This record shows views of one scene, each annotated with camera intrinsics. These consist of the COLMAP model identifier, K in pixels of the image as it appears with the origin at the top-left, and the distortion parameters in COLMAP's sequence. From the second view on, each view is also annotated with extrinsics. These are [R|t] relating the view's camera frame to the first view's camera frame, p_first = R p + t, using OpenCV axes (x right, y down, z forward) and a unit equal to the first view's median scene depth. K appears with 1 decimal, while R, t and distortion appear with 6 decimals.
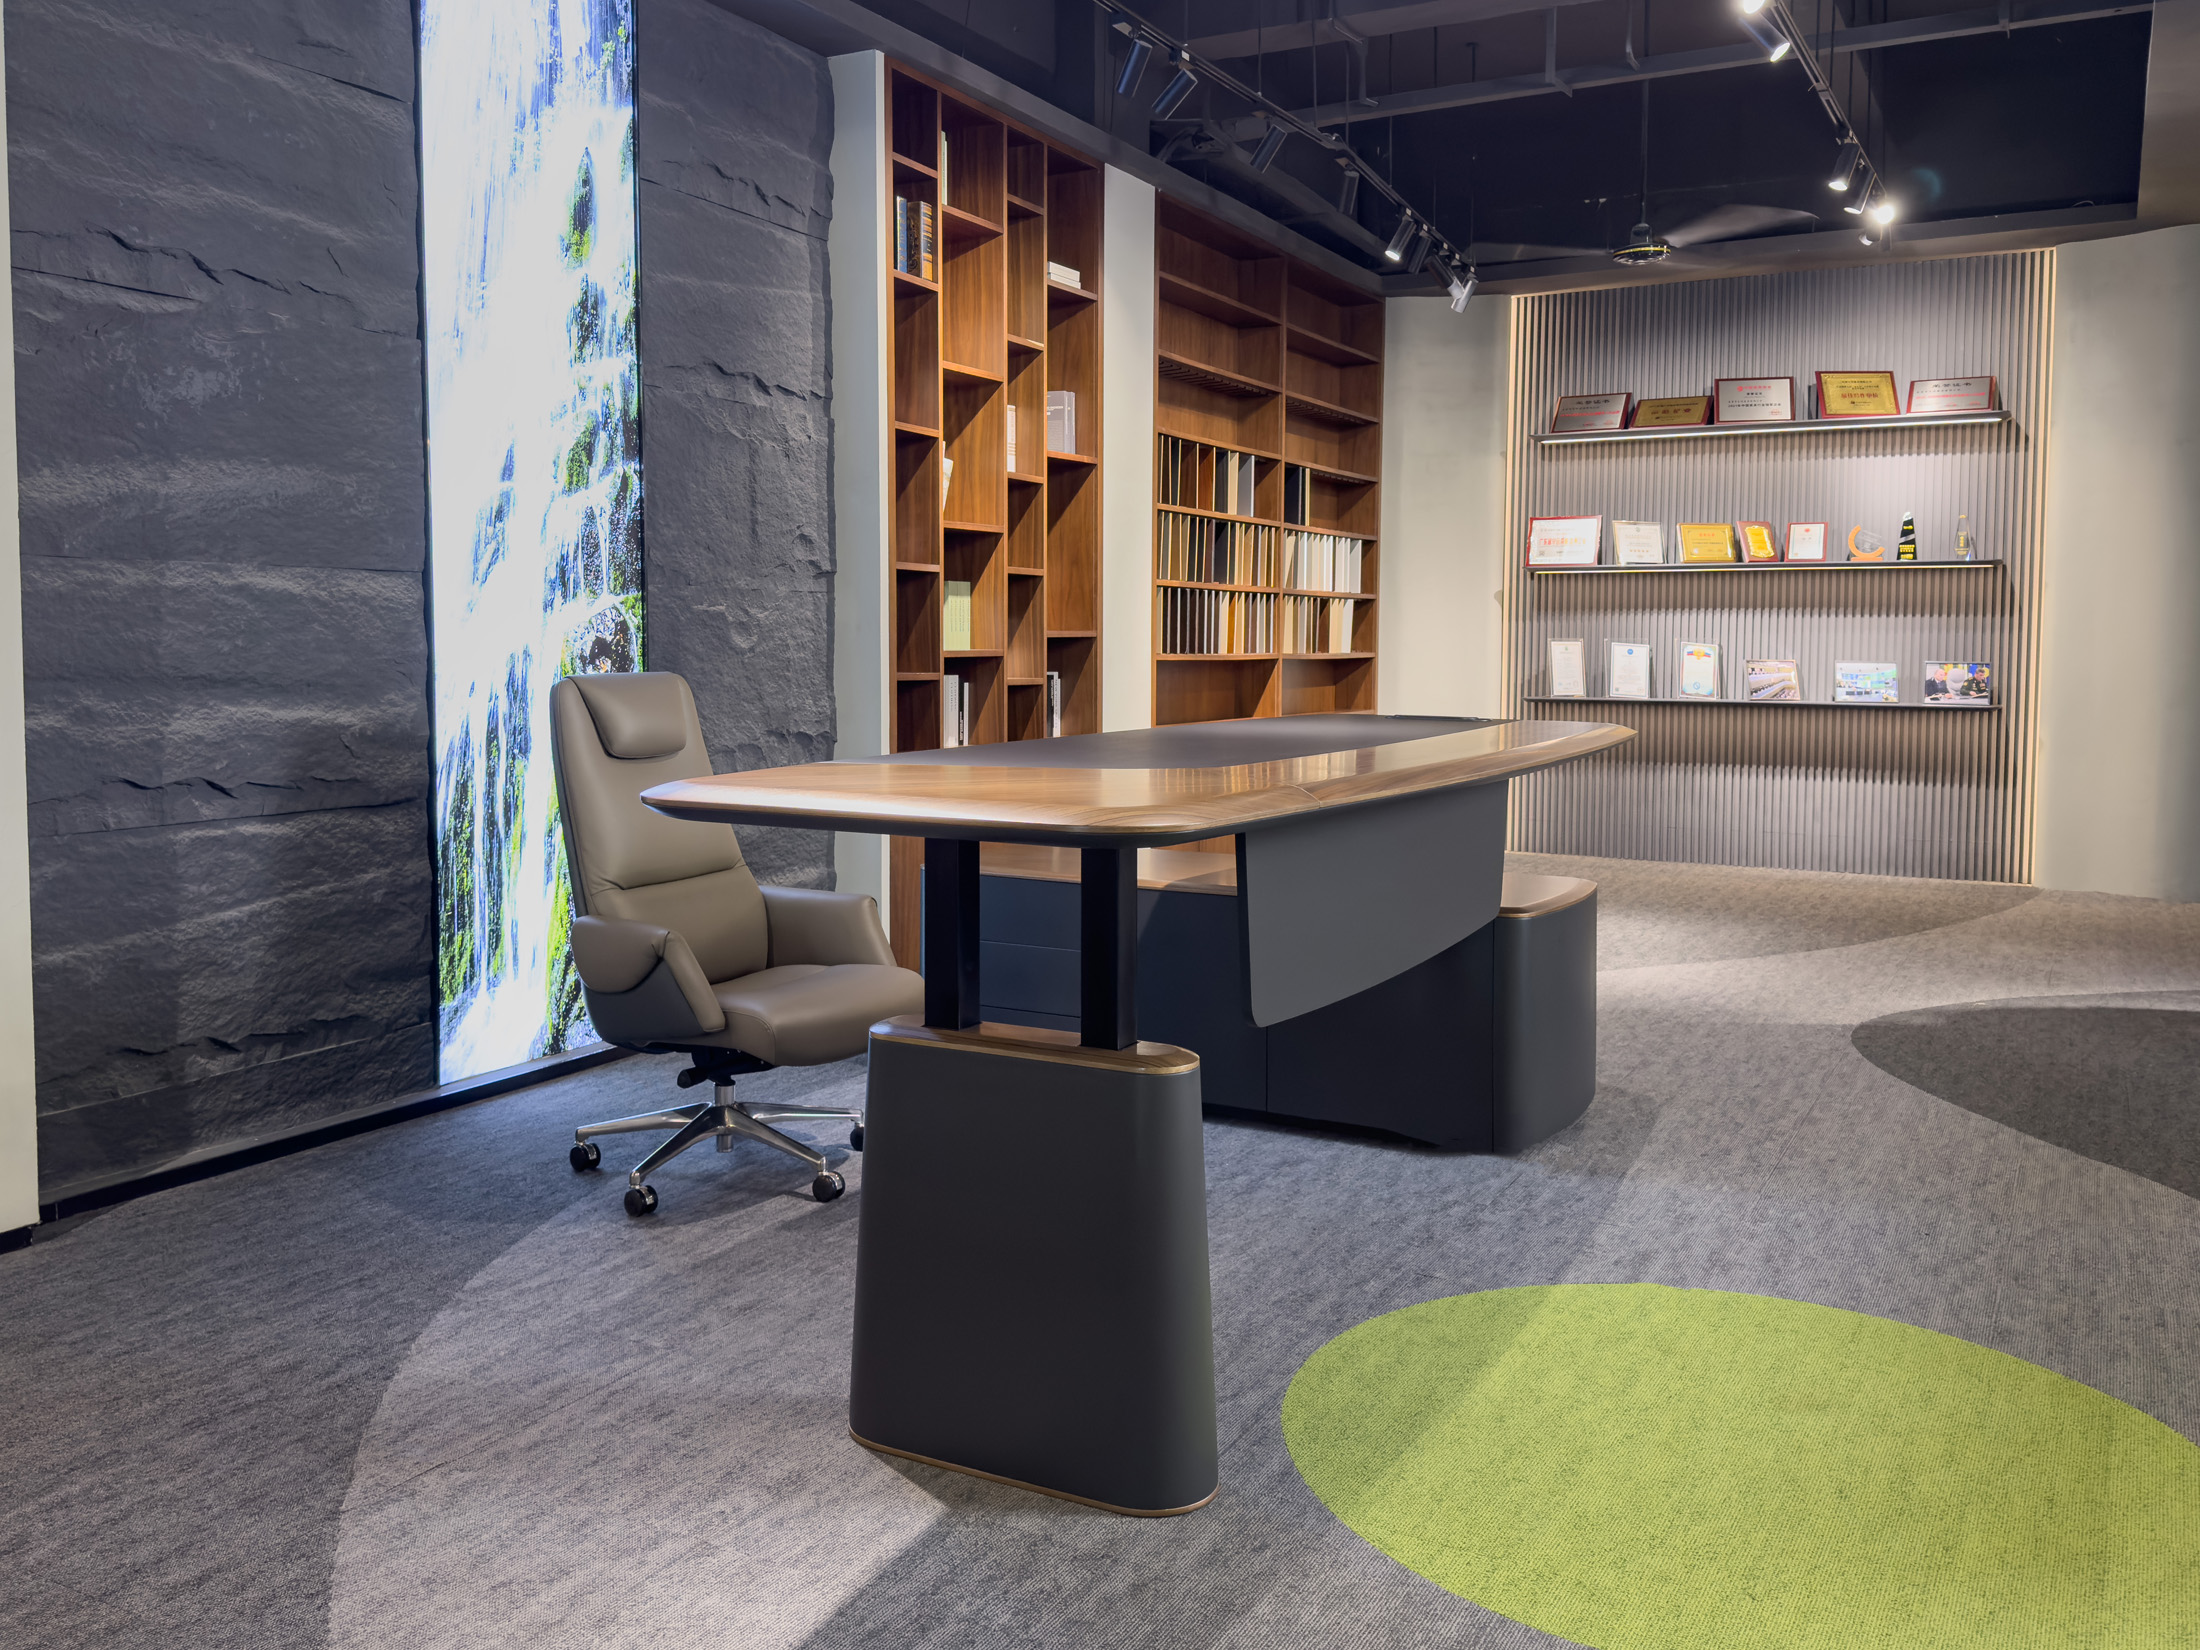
lens RADIAL K [[1832.5, 0, 1095.9], [0, 1832.5, 749.7], [0, 0, 1]] dist [0.204833, -0.421342]
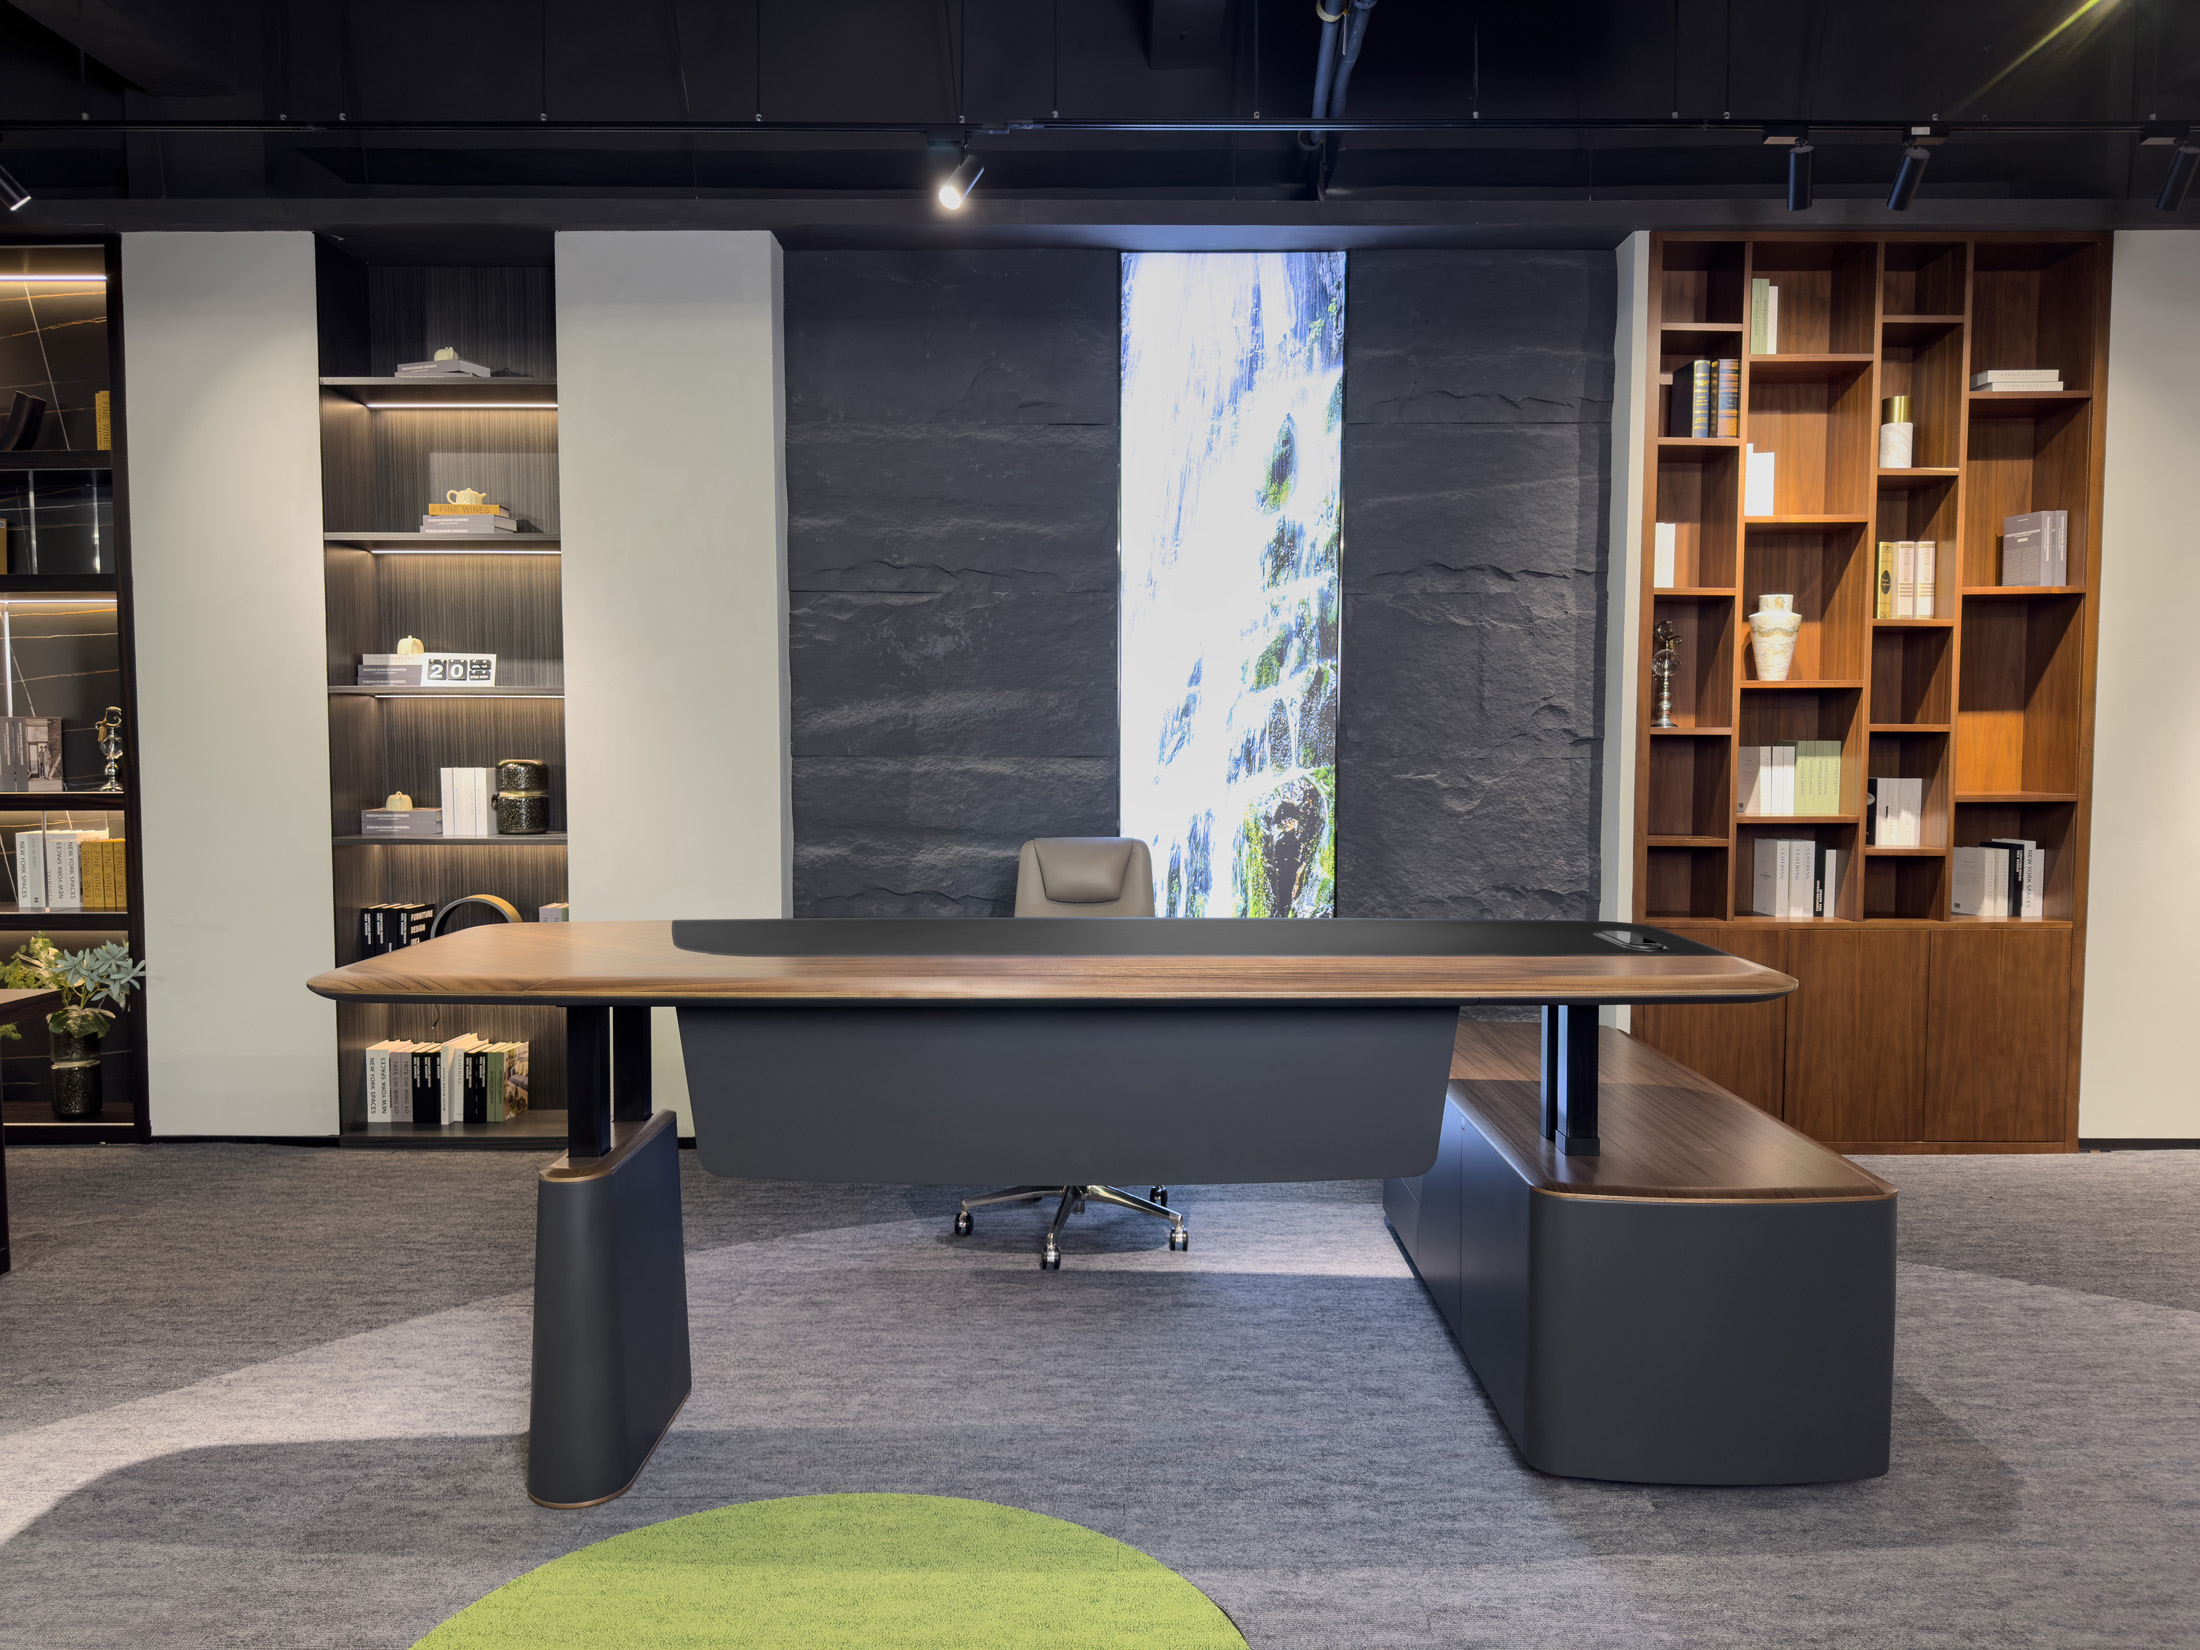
lens RADIAL K [[1545.2, 0, 1100.5], [0, 1545.2, 835.2], [0, 0, 1]] dist [0.173874, -0.283165]
pose [[0.468359, 0.051310, -0.882047, 0.608780], [-0.053250, 0.998137, 0.029788, -0.063925], [0.881932, 0.033018, 0.470219, 0.404572]]
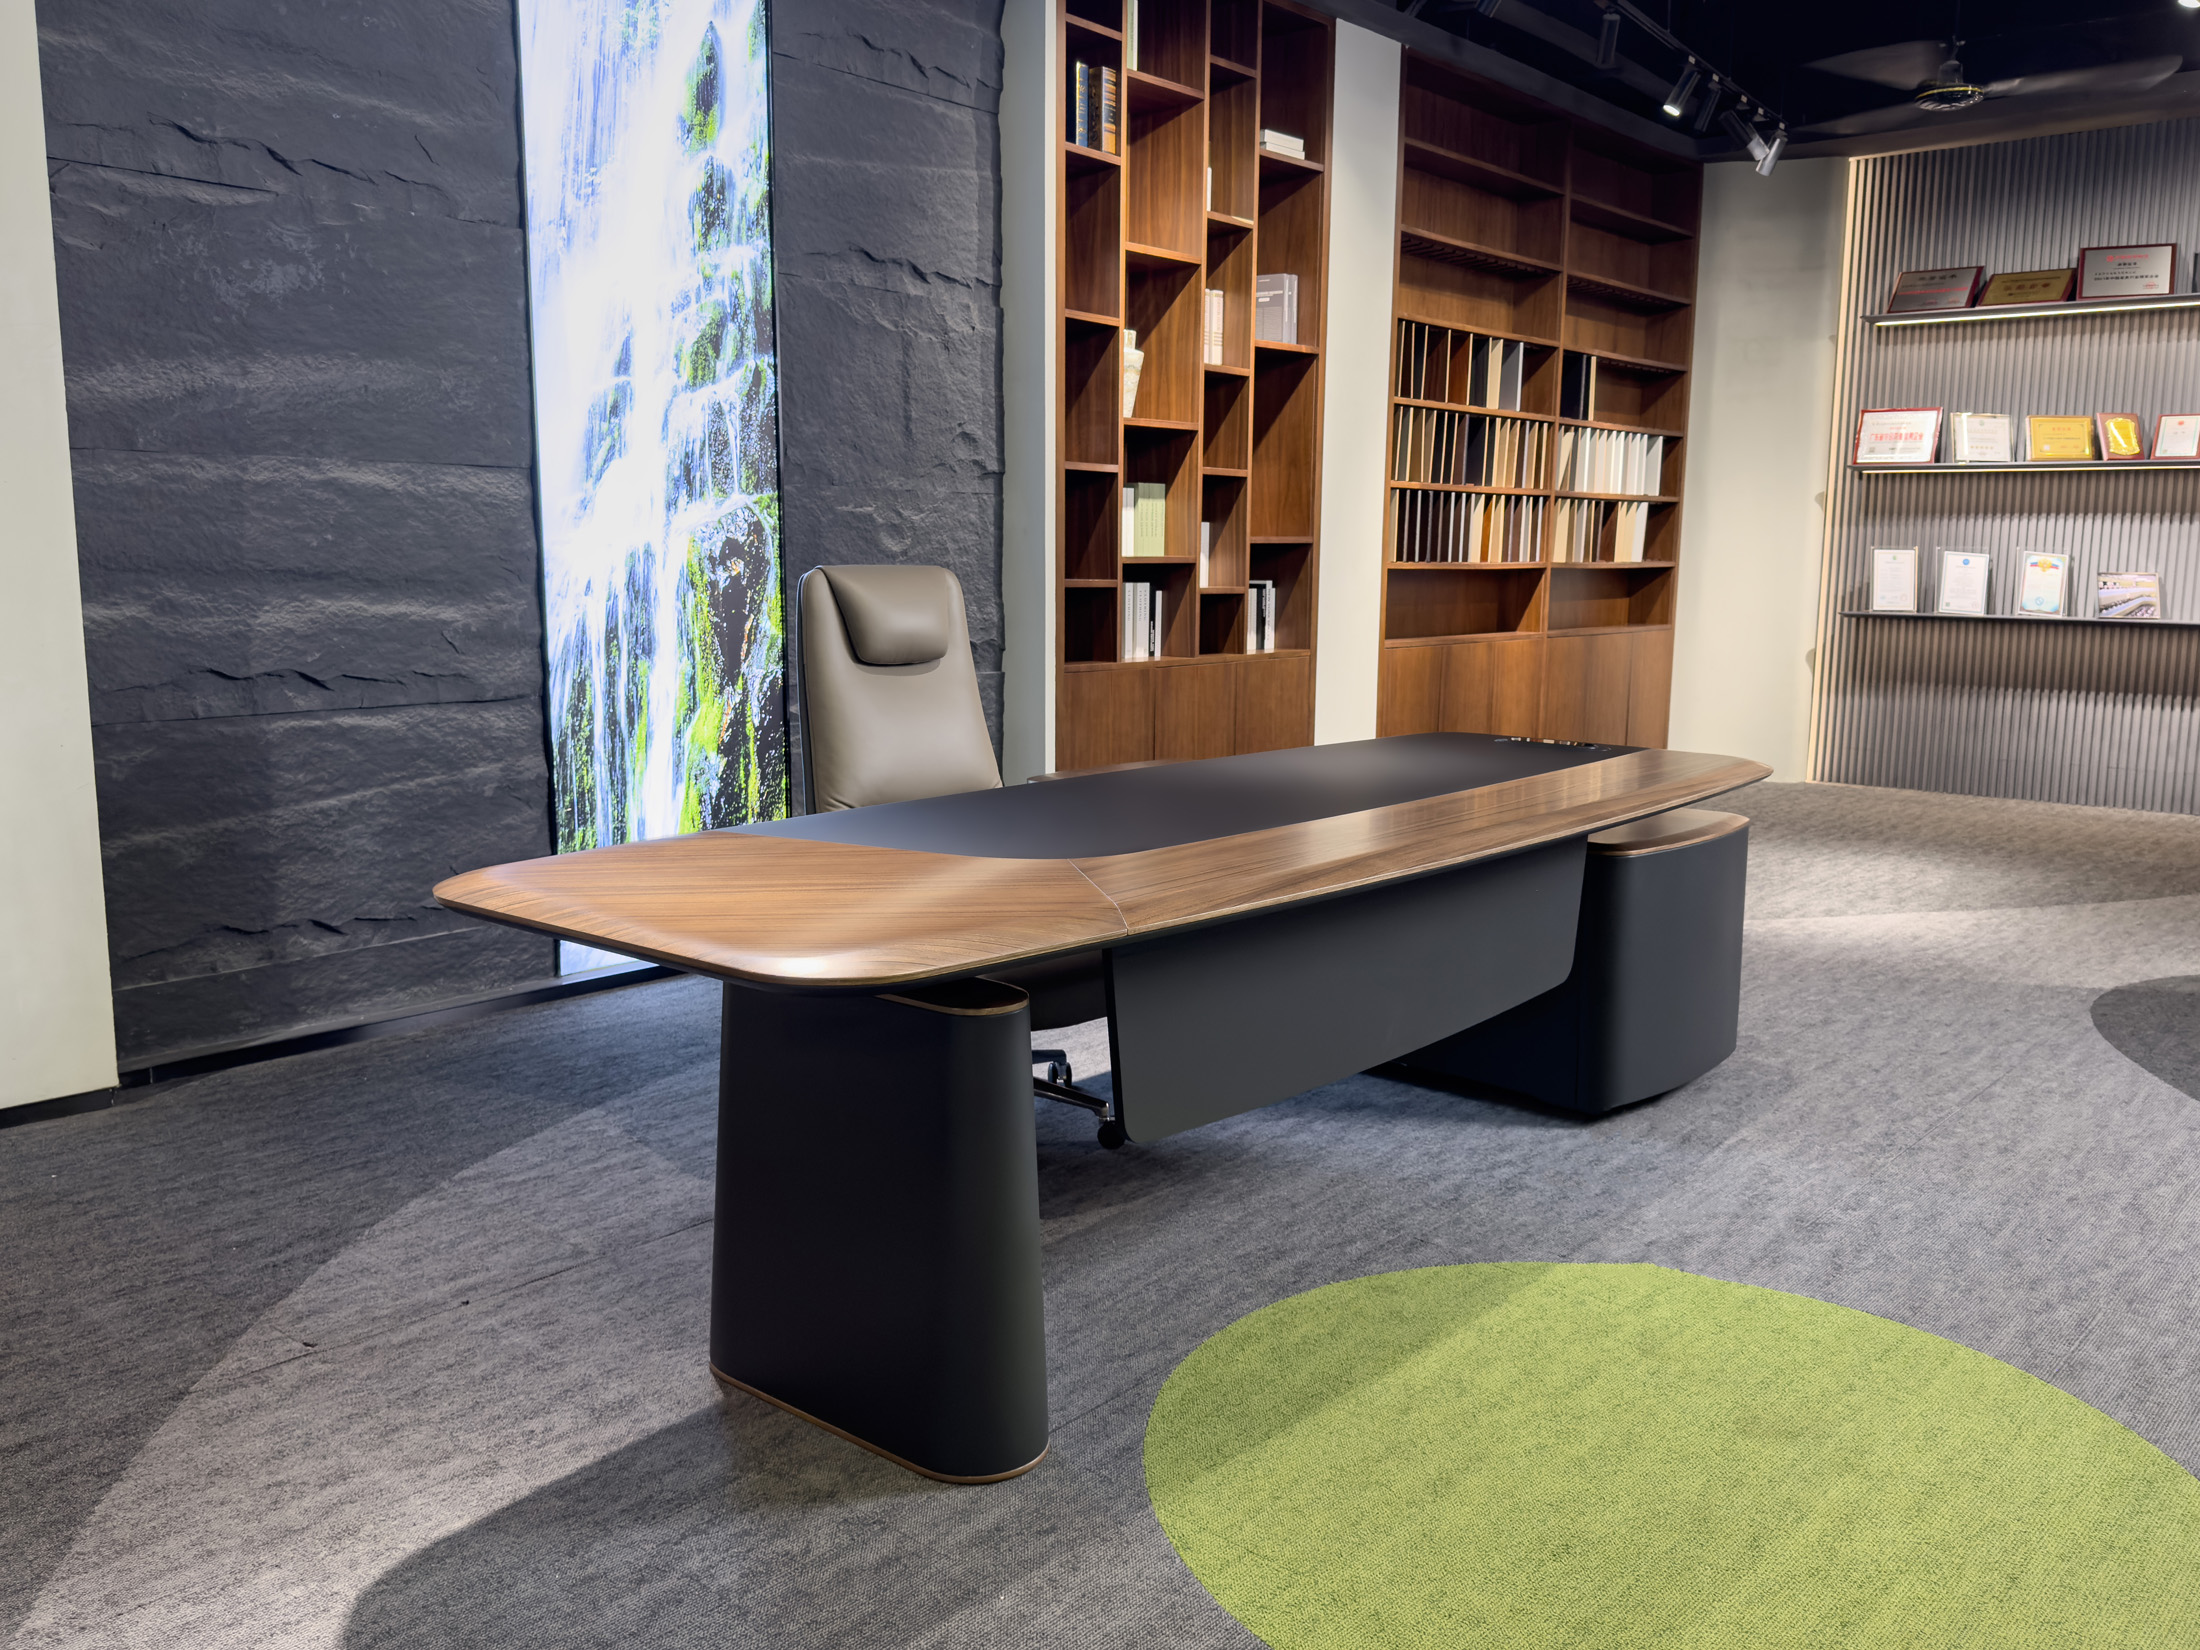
lens RADIAL K [[1803.5, 0, 1120.1], [0, 1803.5, 842.1], [0, 0, 1]] dist [0.185732, -0.388317]
pose [[0.978616, 0.037040, -0.202335, 0.141443], [-0.017196, 0.994942, 0.098964, 0.001108], [0.204977, -0.093368, 0.974303, 0.080445]]
